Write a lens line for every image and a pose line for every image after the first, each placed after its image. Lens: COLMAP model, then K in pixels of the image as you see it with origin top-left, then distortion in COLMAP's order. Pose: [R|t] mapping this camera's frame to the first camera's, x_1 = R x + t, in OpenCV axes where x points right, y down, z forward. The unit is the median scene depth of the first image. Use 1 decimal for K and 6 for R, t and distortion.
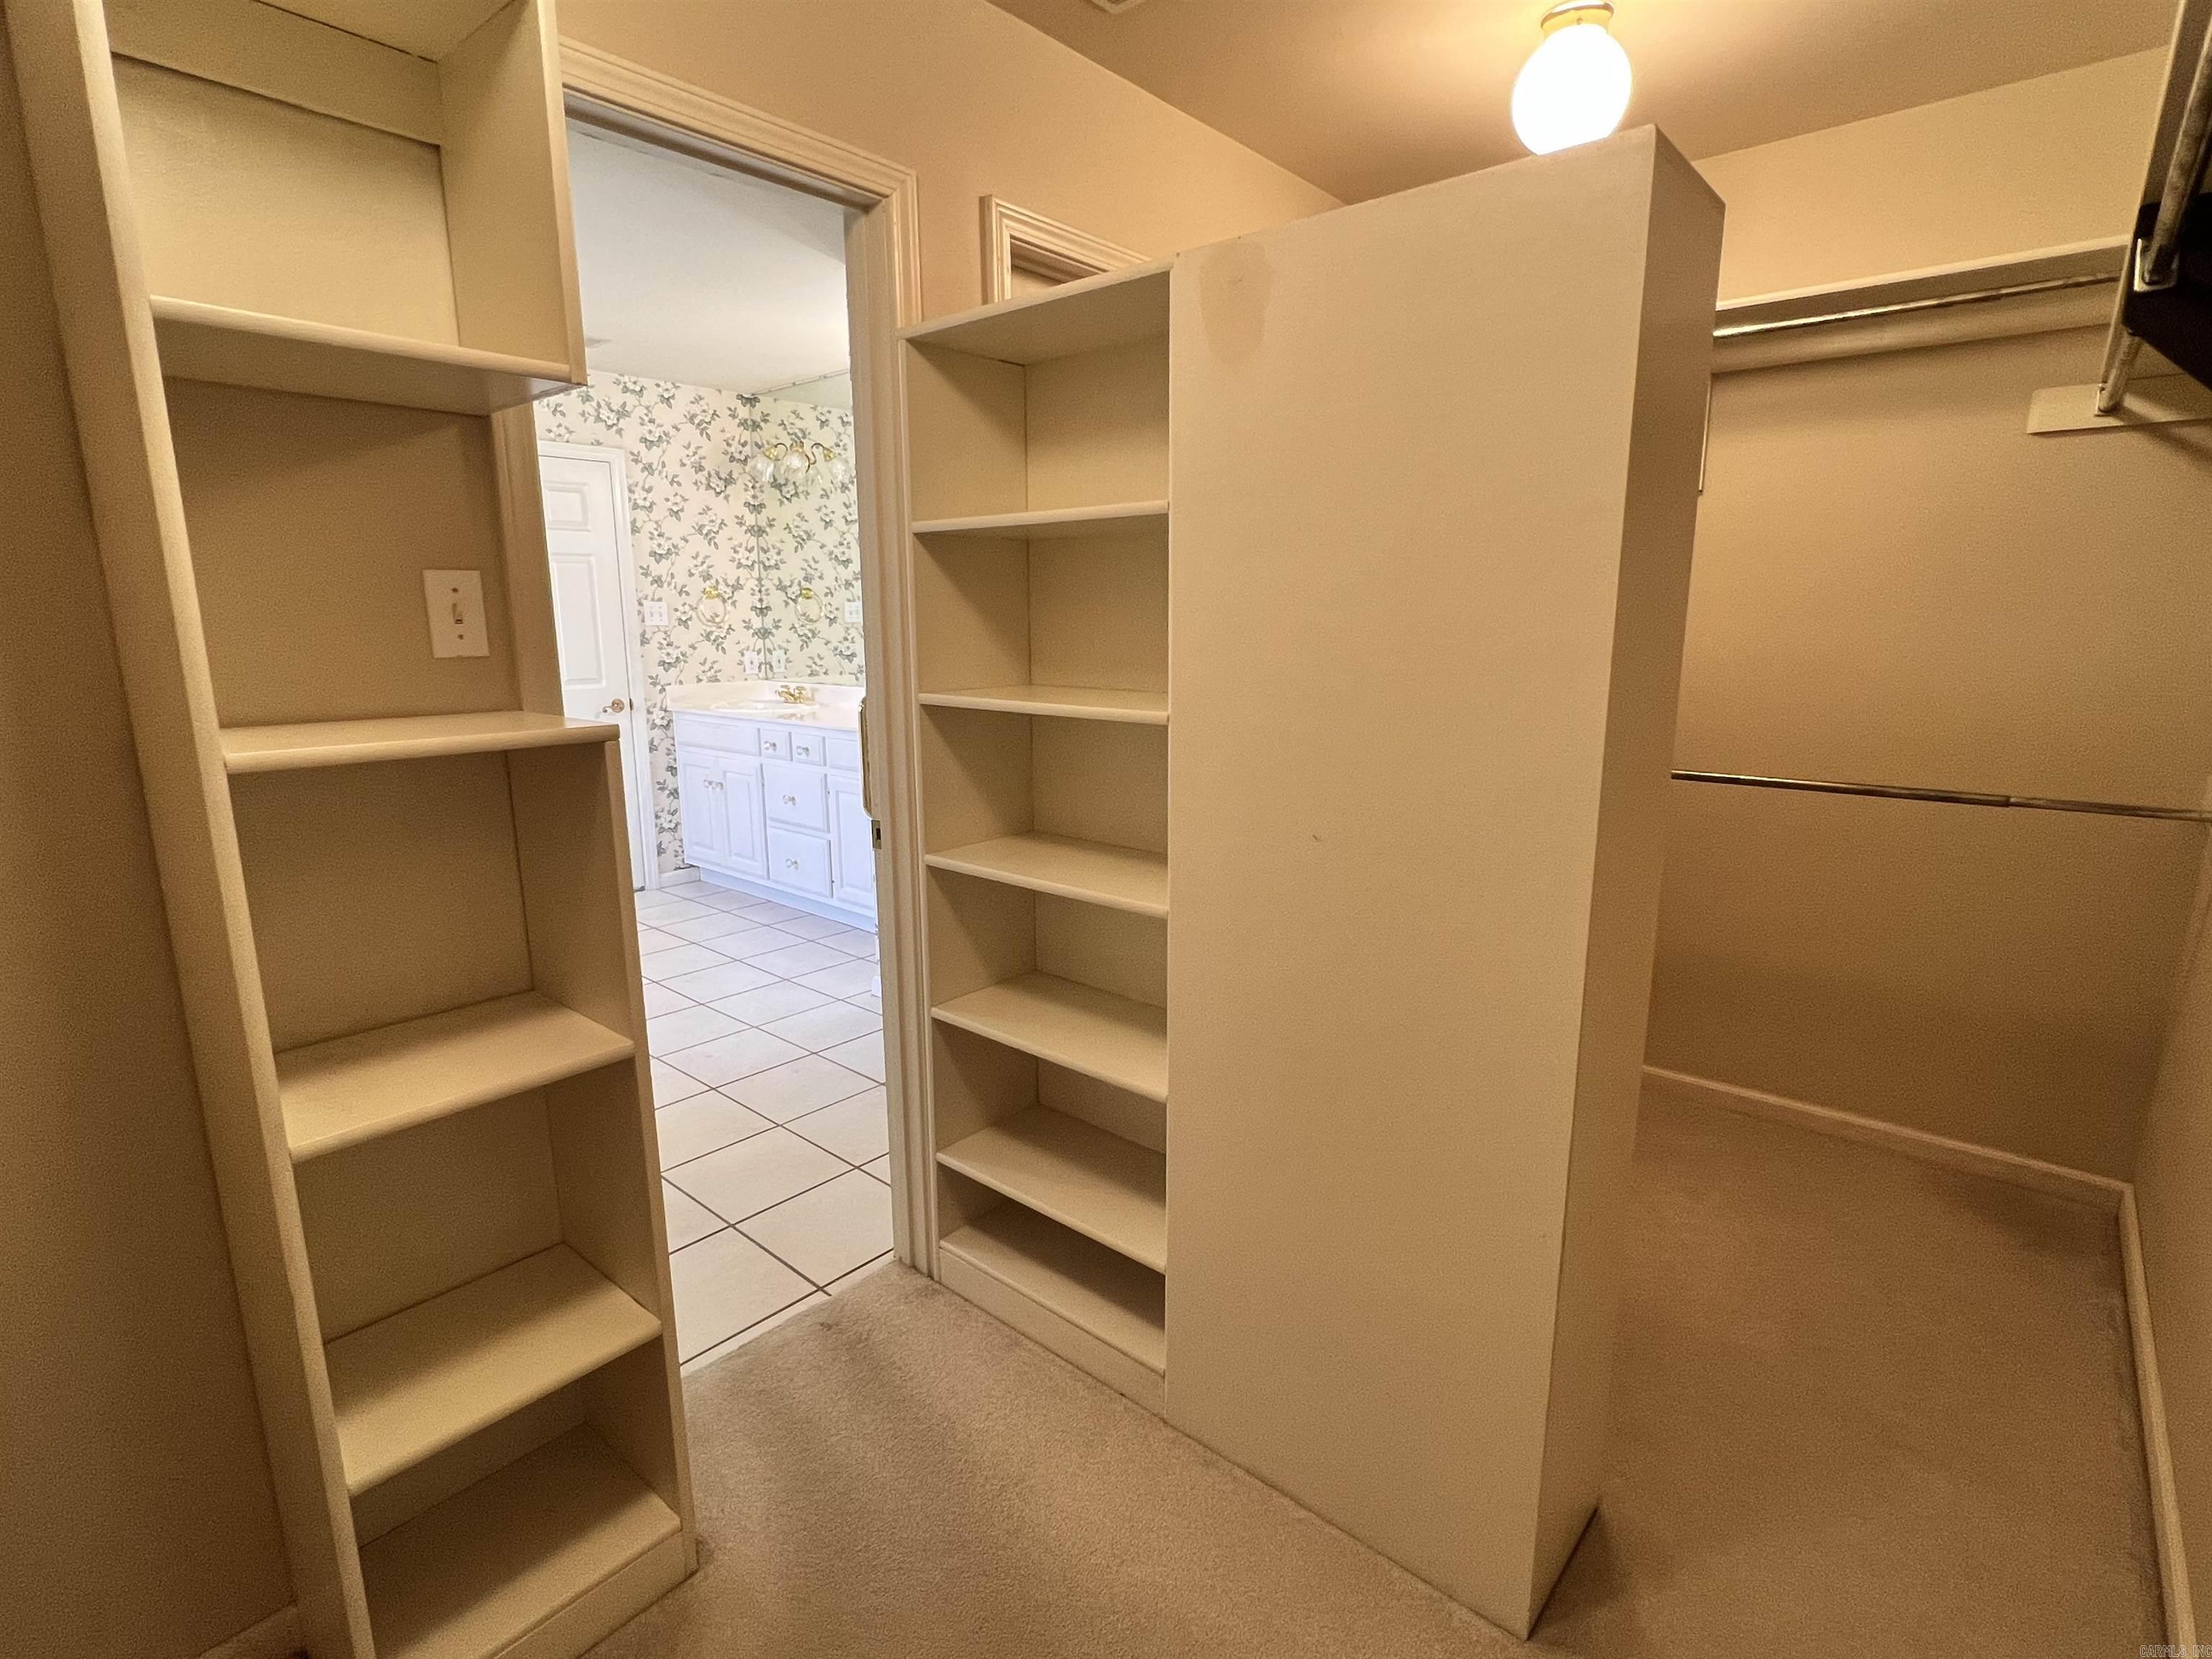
lens RADIAL K [[1085.9, 0, 1100.8], [0, 1085.9, 825.0], [0, 0, 1]] dist [-0.003792, 0.001279]
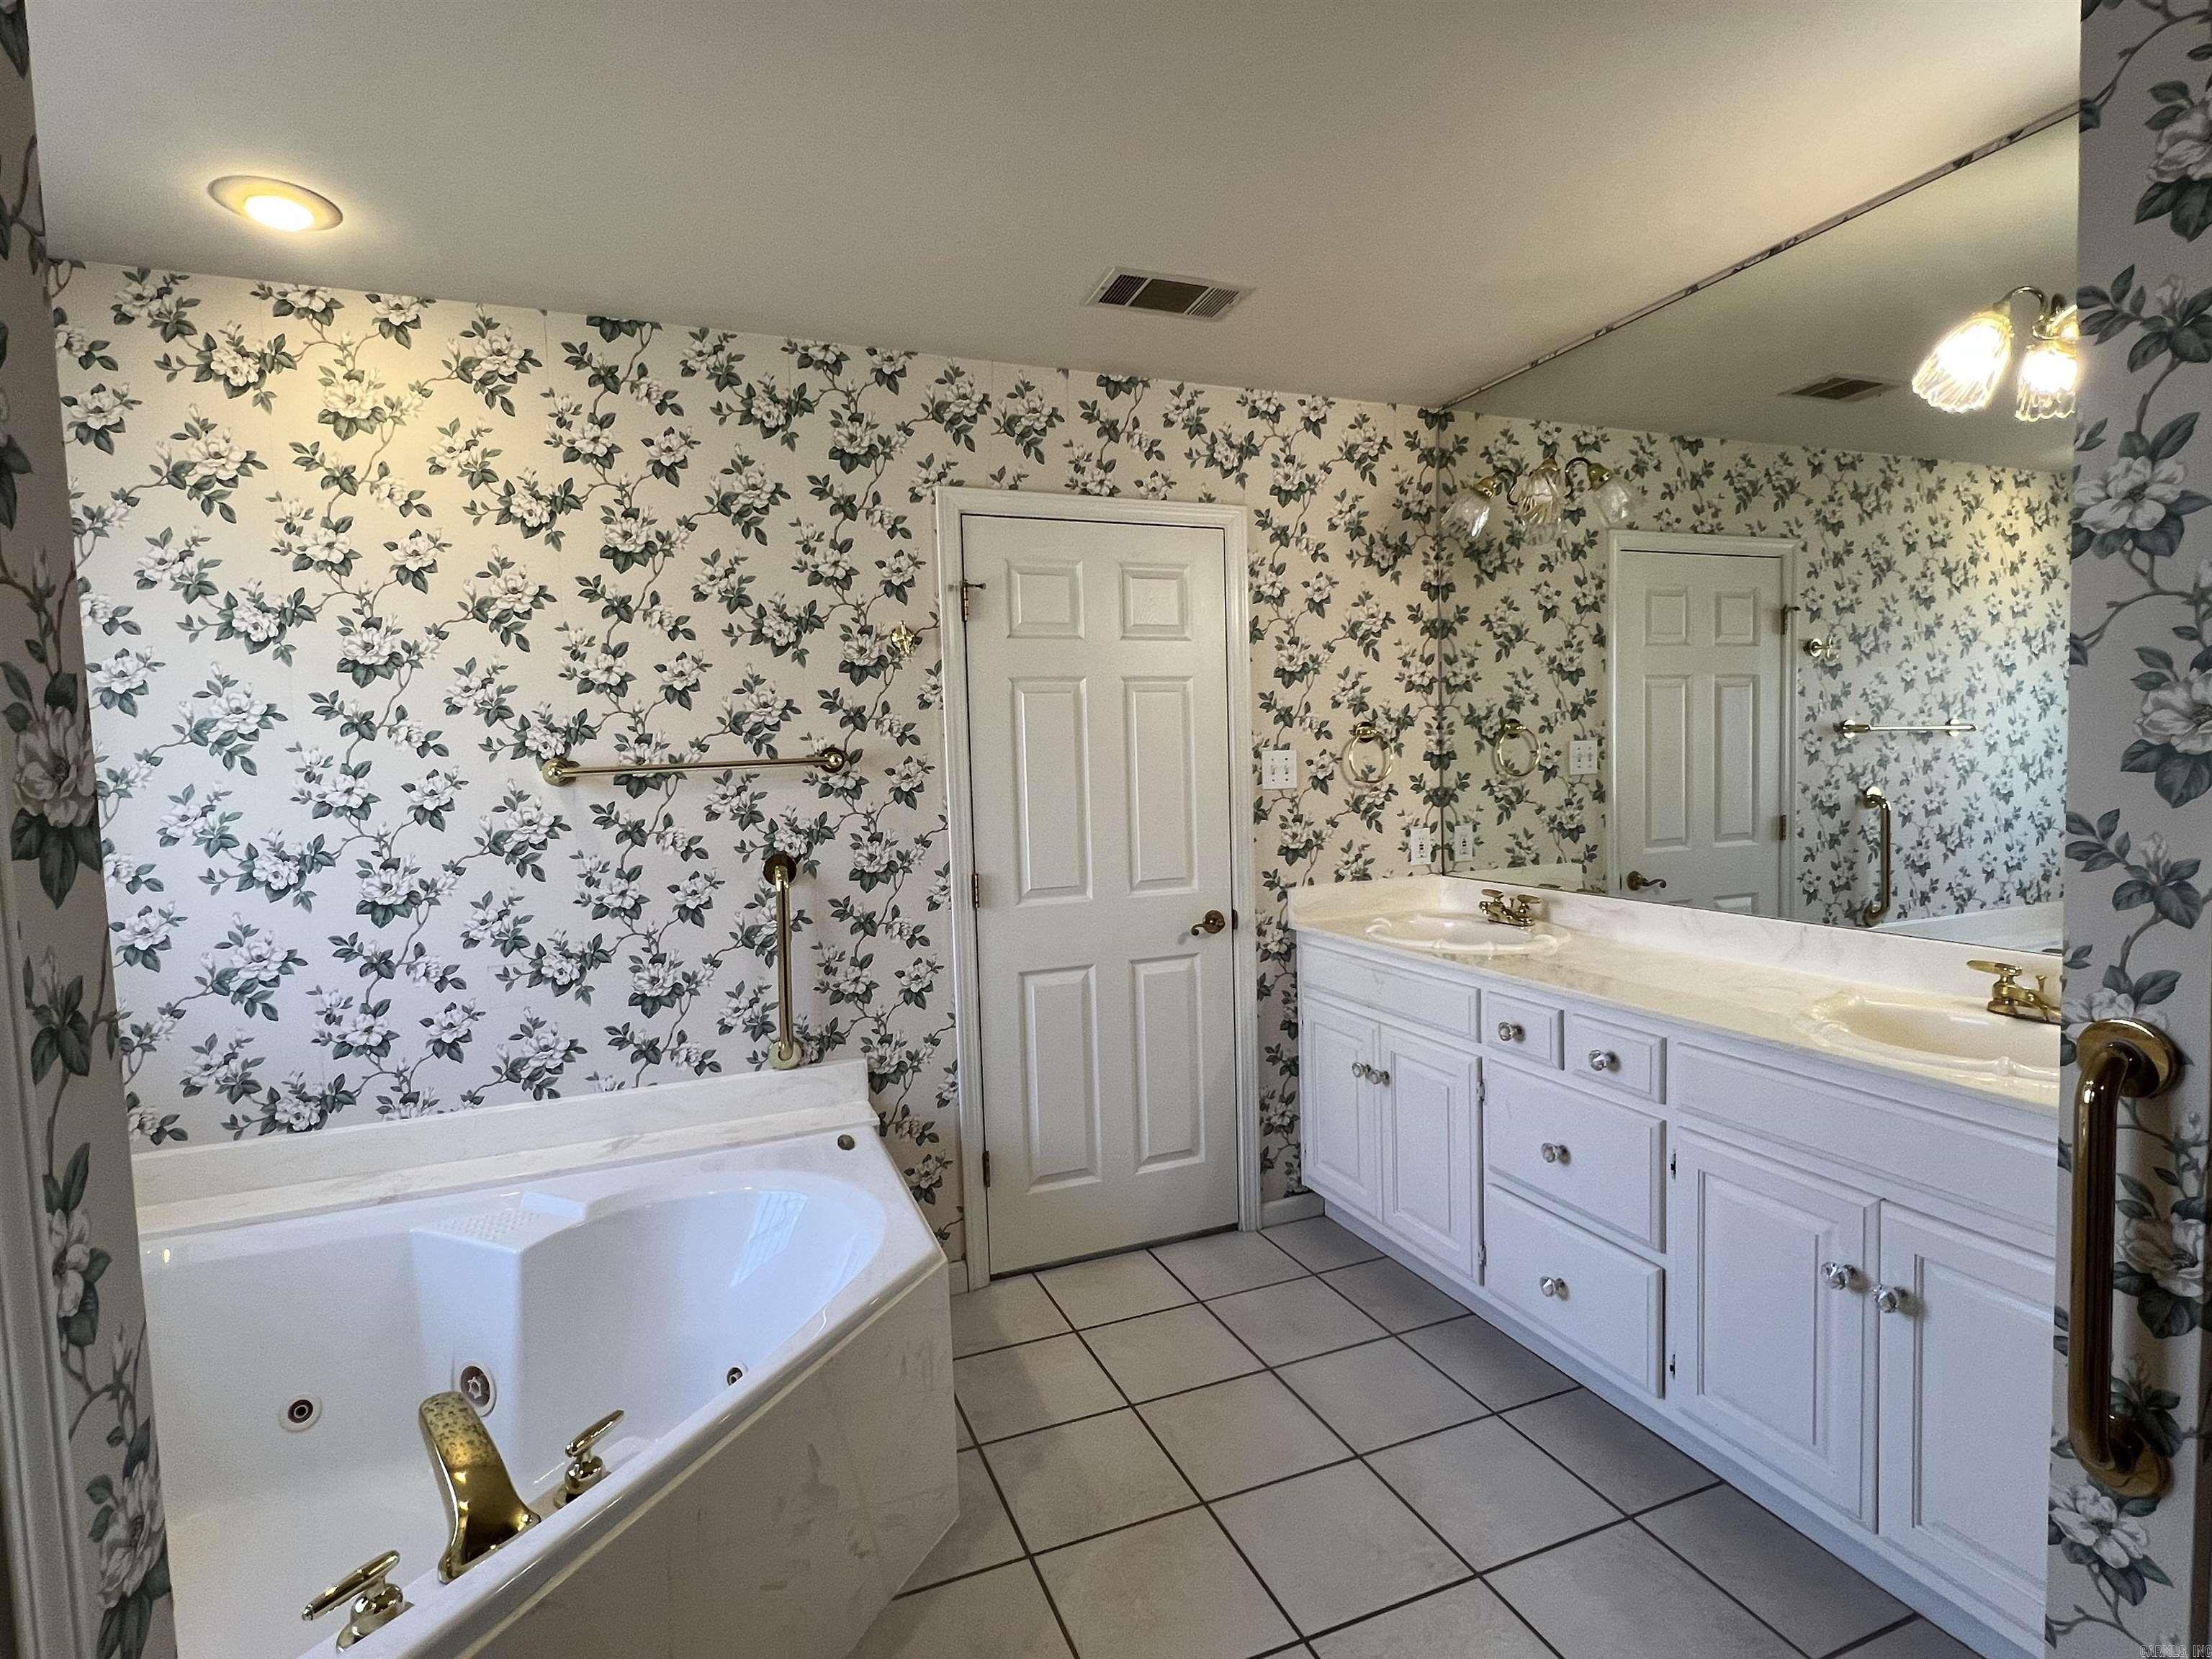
lens RADIAL K [[1085.9, 0, 1084.9], [0, 1085.9, 824.8], [0, 0, 1]] dist [-0.003792, 0.001279]
pose [[0.883422, 0.002502, -0.468571, -0.216844], [-0.062926, 0.991561, -0.113343, -0.086785], [0.464334, 0.129615, 0.876125, 0.413802]]
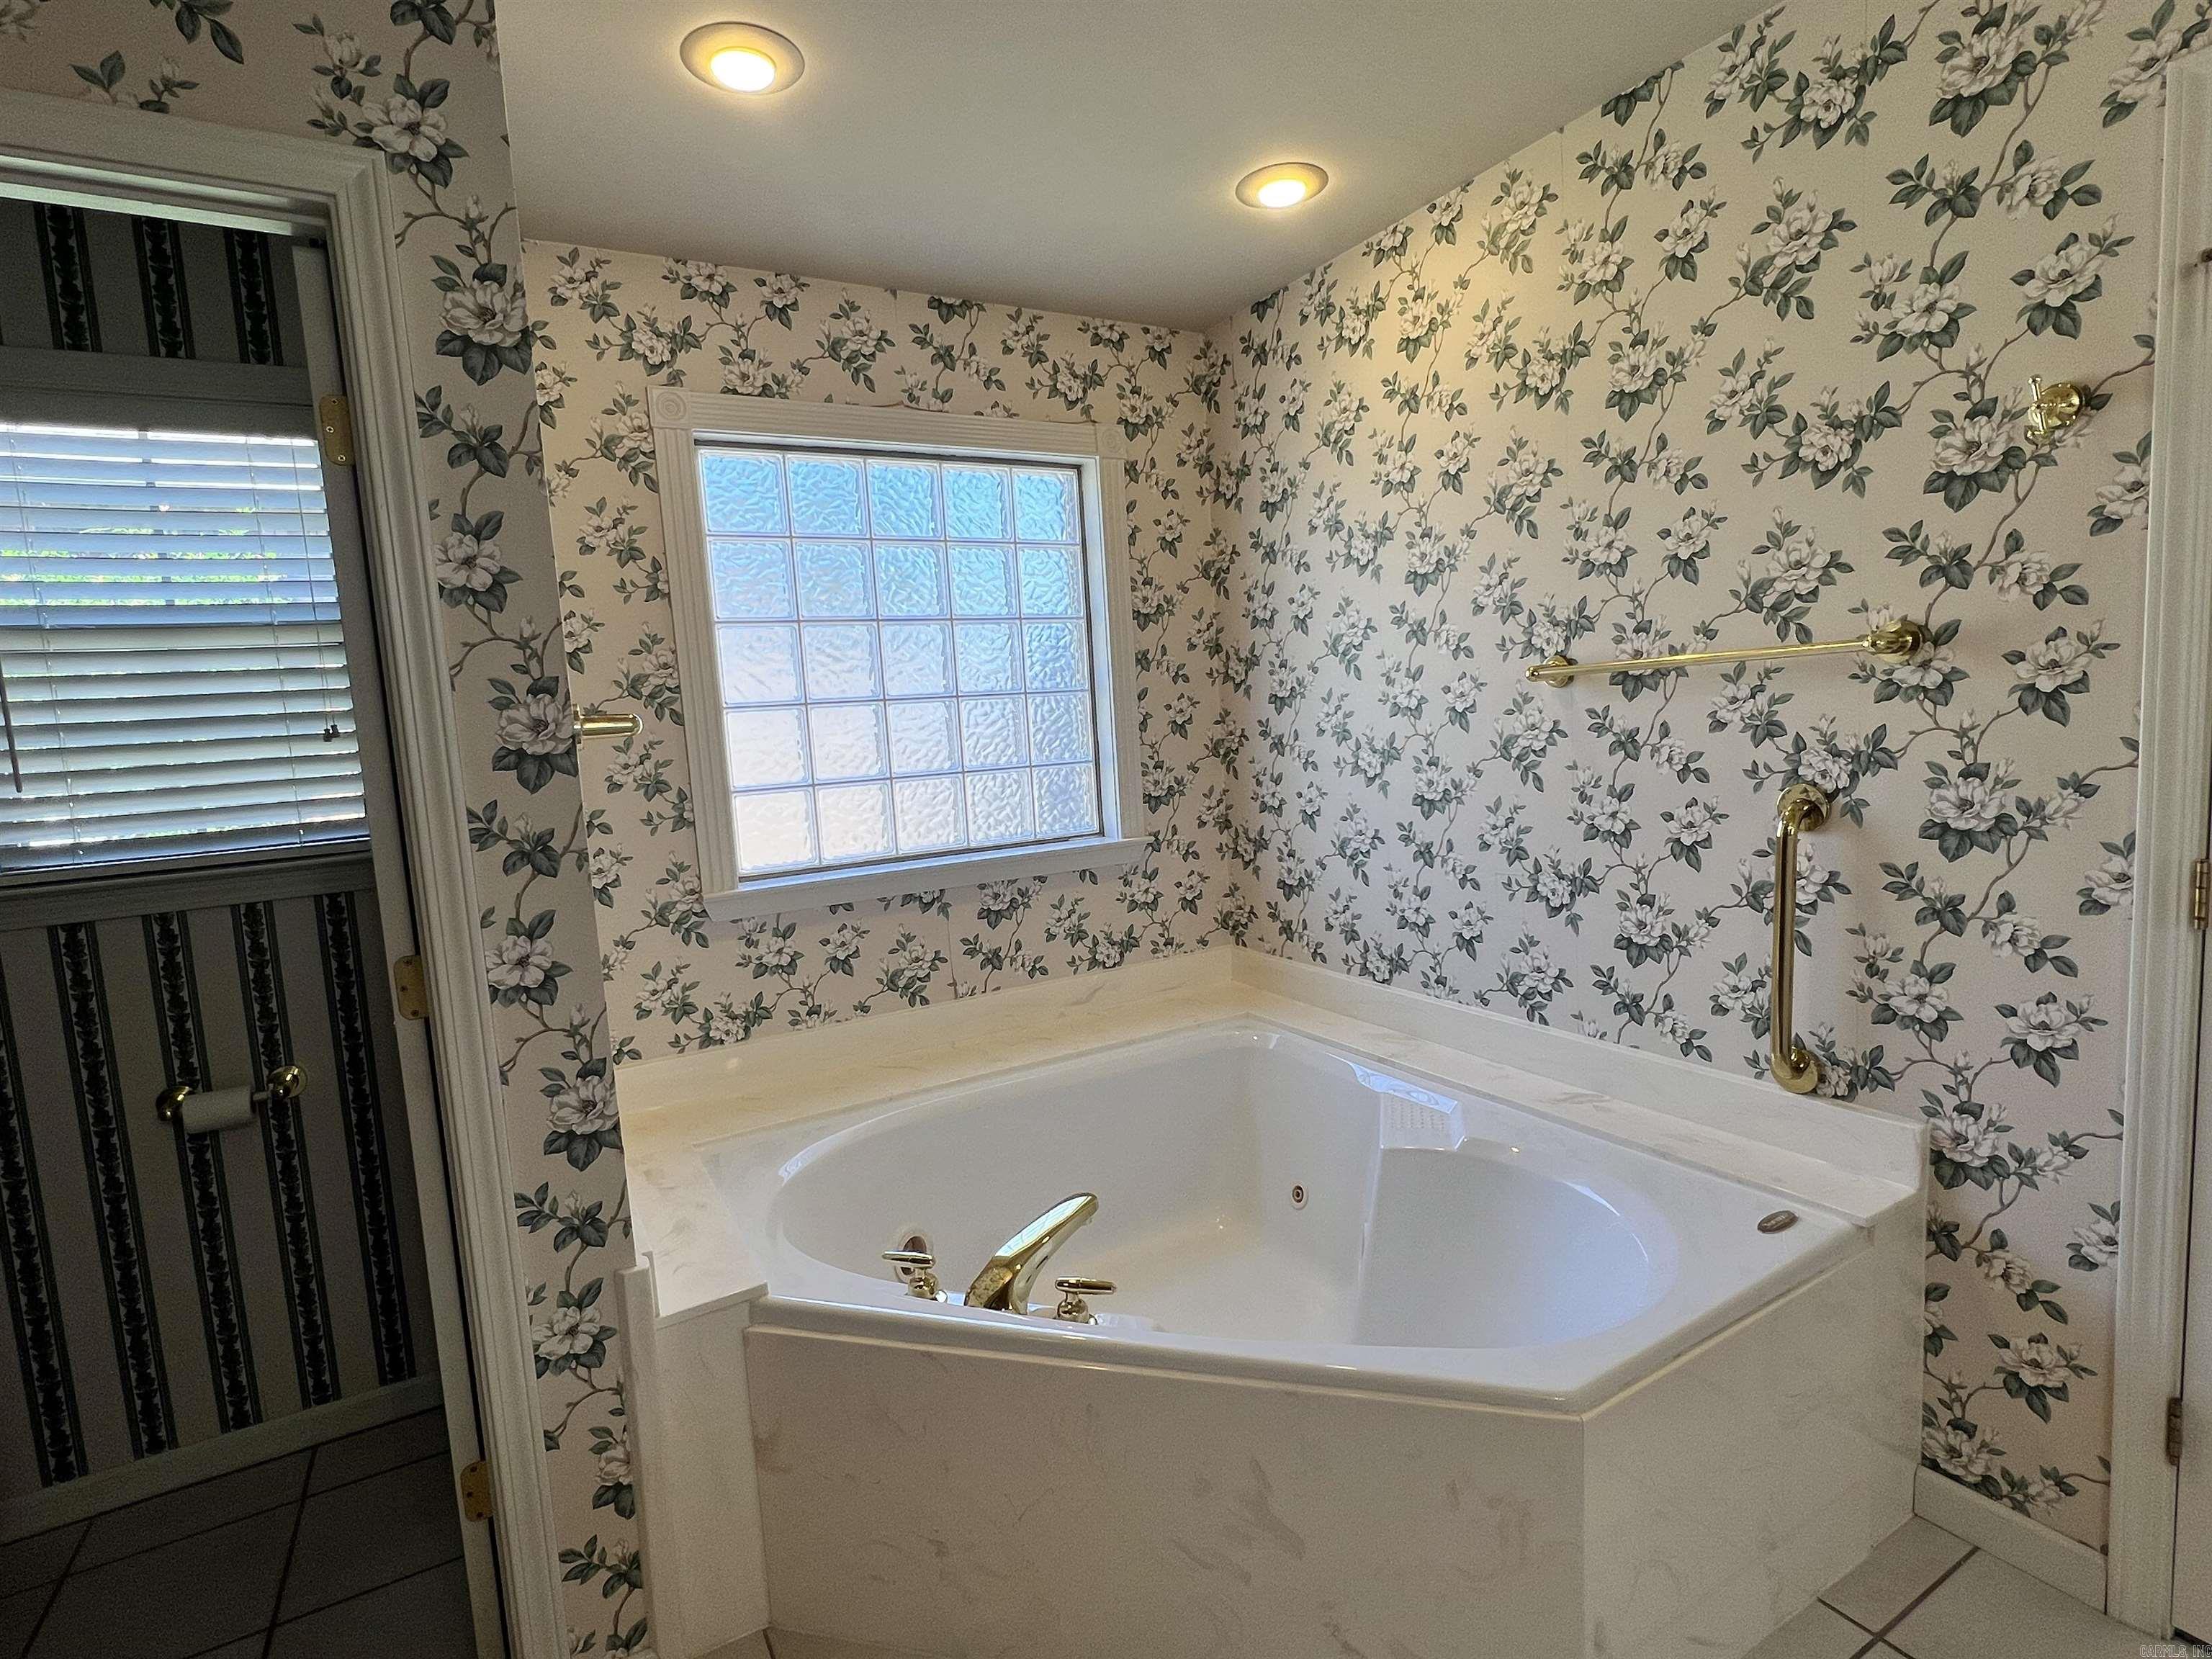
lens RADIAL K [[1085.9, 0, 1103.3], [0, 1085.9, 825.4], [0, 0, 1]] dist [-0.003792, 0.001279]
pose [[-0.333799, 0.124116, -0.934438, -0.180436], [-0.124081, 0.976883, 0.174077, -0.142341], [0.934442, 0.174052, -0.310682, 0.698142]]
